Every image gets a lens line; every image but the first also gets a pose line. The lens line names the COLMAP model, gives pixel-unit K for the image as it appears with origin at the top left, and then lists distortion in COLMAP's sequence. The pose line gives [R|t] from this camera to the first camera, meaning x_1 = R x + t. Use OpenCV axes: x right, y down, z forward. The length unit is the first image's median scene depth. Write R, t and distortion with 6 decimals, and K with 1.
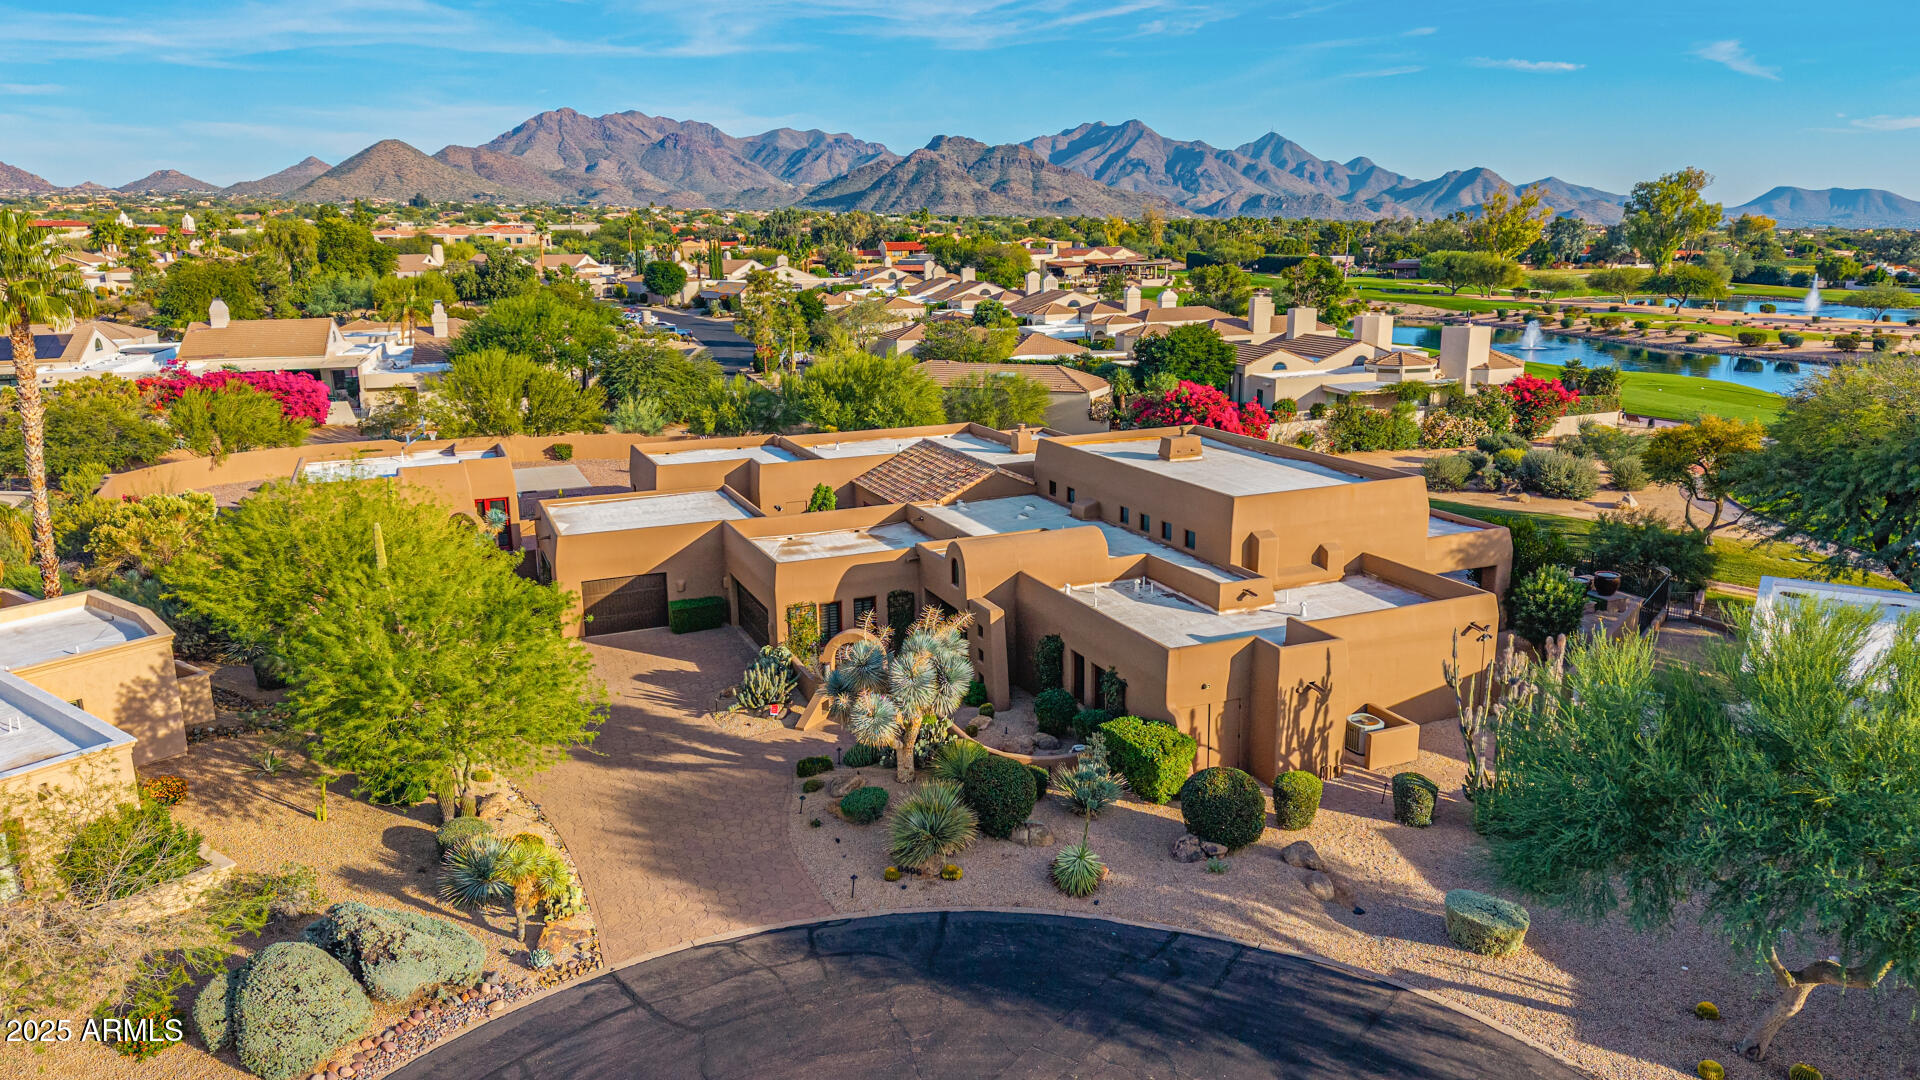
lens RADIAL K [[1298.1, 0, 956.7], [0, 1298.1, 542.7], [0, 0, 1]] dist [0.057787, -0.072630]
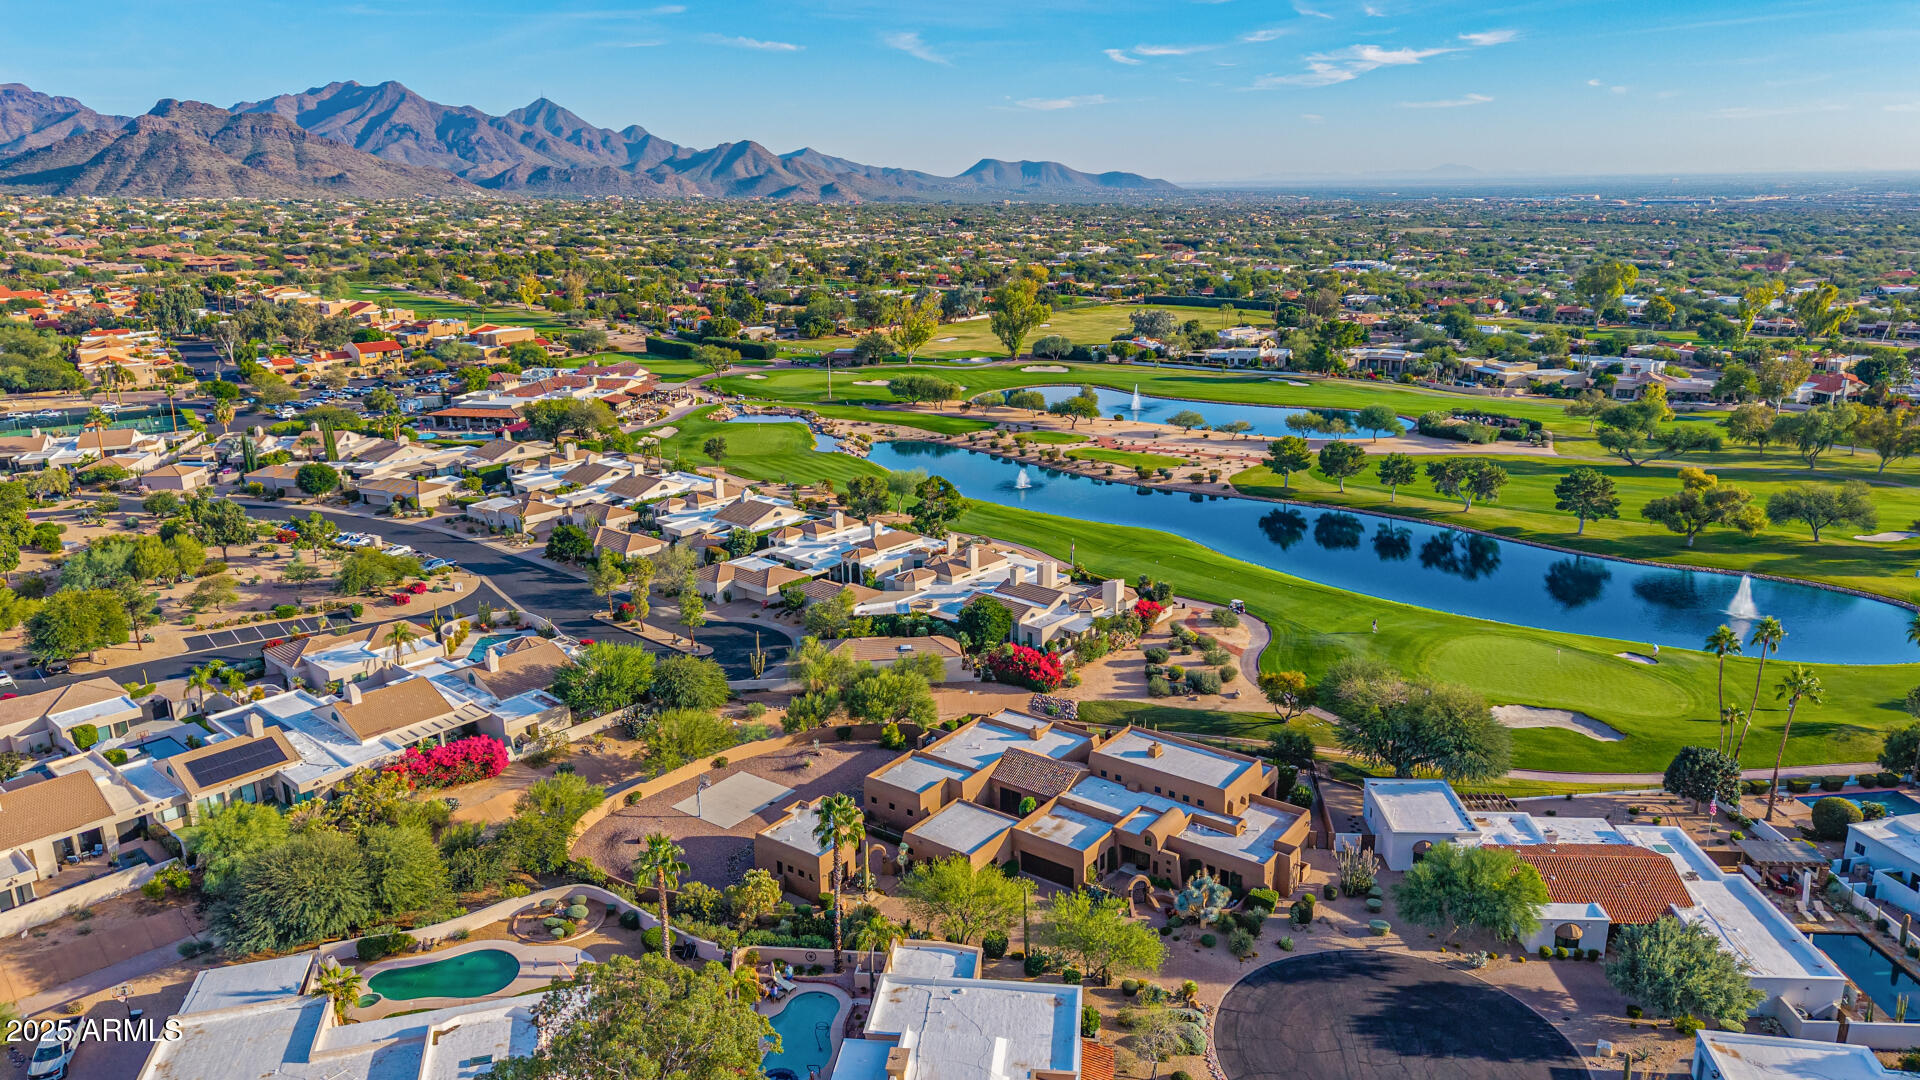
lens RADIAL K [[1290.4, 0, 953.1], [0, 1290.4, 525.2], [0, 0, 1]] dist [0.048091, -0.050616]
pose [[0.865401, -0.130644, 0.483748, -0.375917], [0.122071, 0.991294, 0.049337, -0.194056], [-0.485983, 0.016356, 0.873815, -0.279033]]
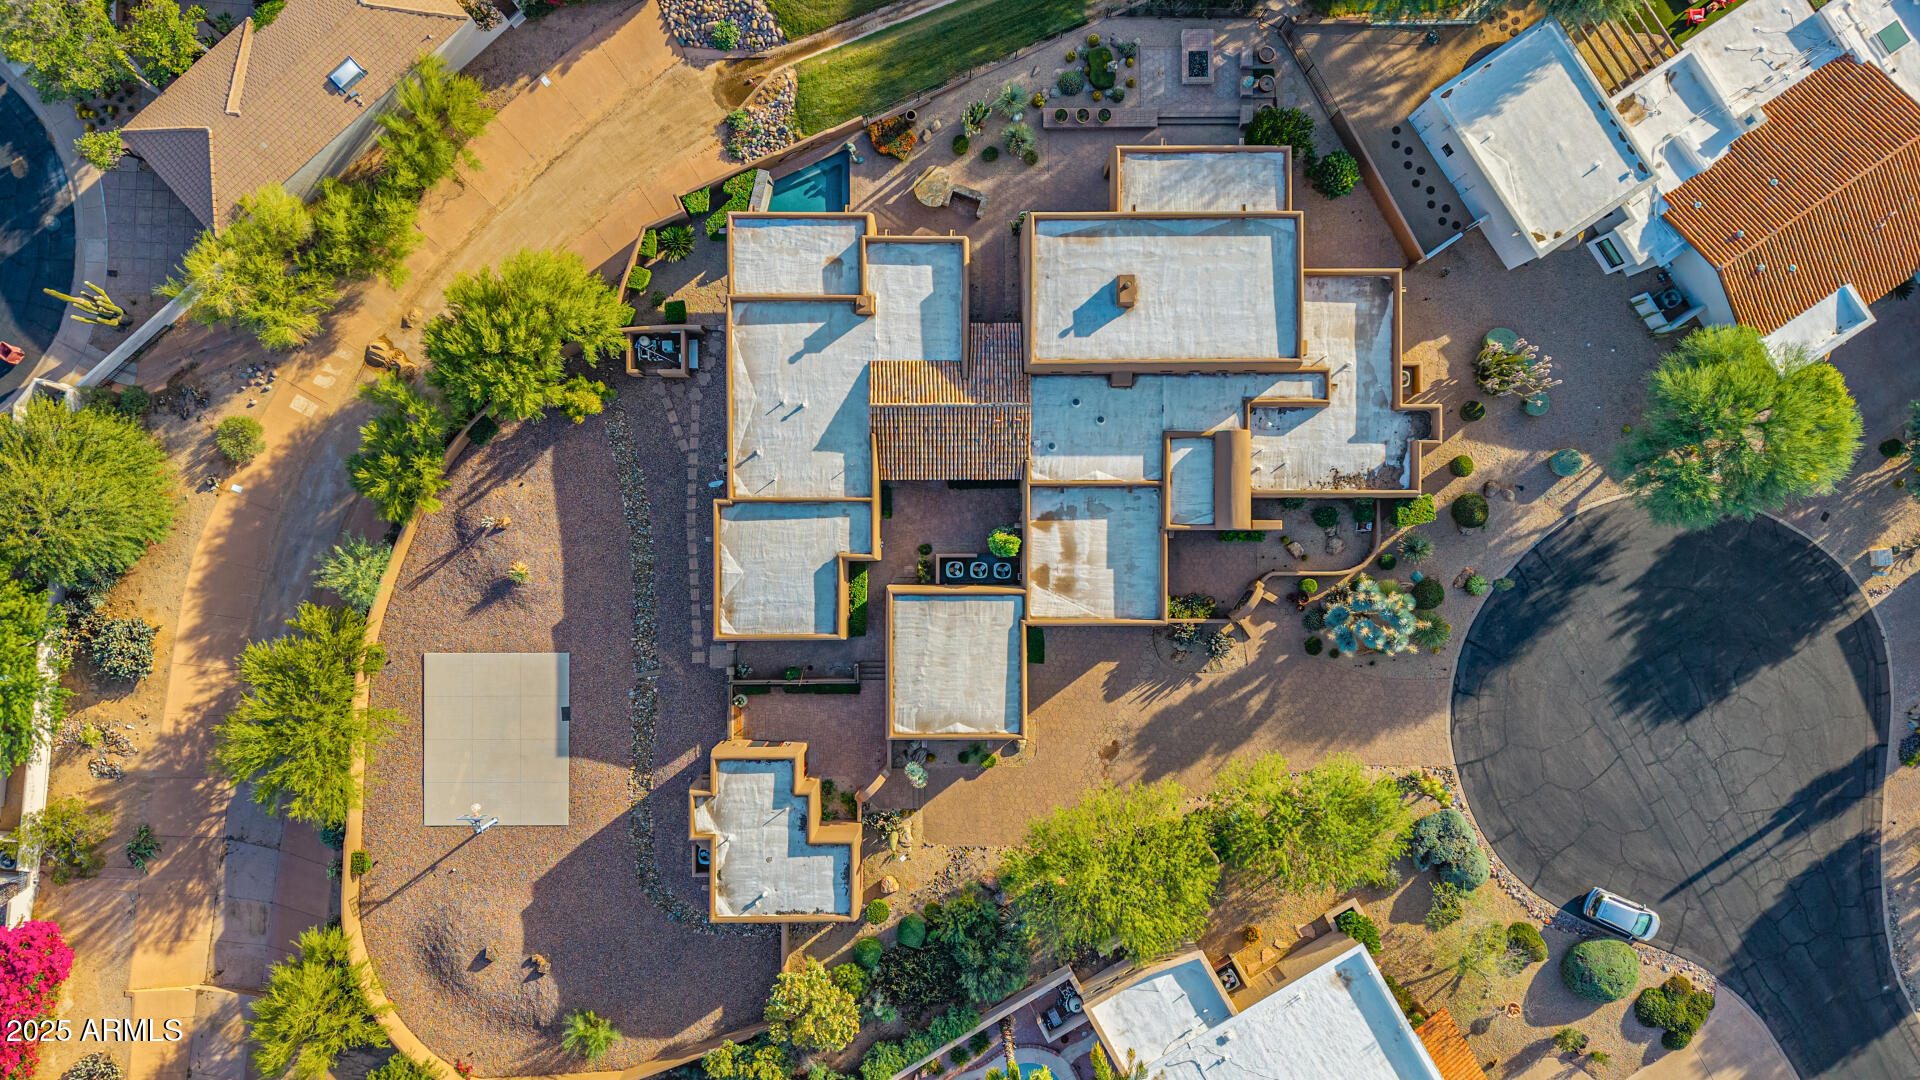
lens RADIAL K [[1331.5, 0, 952.7], [0, 1331.5, 537.6], [0, 0, 1]] dist [0.039163, -0.054275]
pose [[0.384595, -0.923010, 0.011775, -0.039557], [0.206607, 0.098506, 0.973453, -0.405131], [-0.899667, -0.371952, 0.228585, 0.223093]]
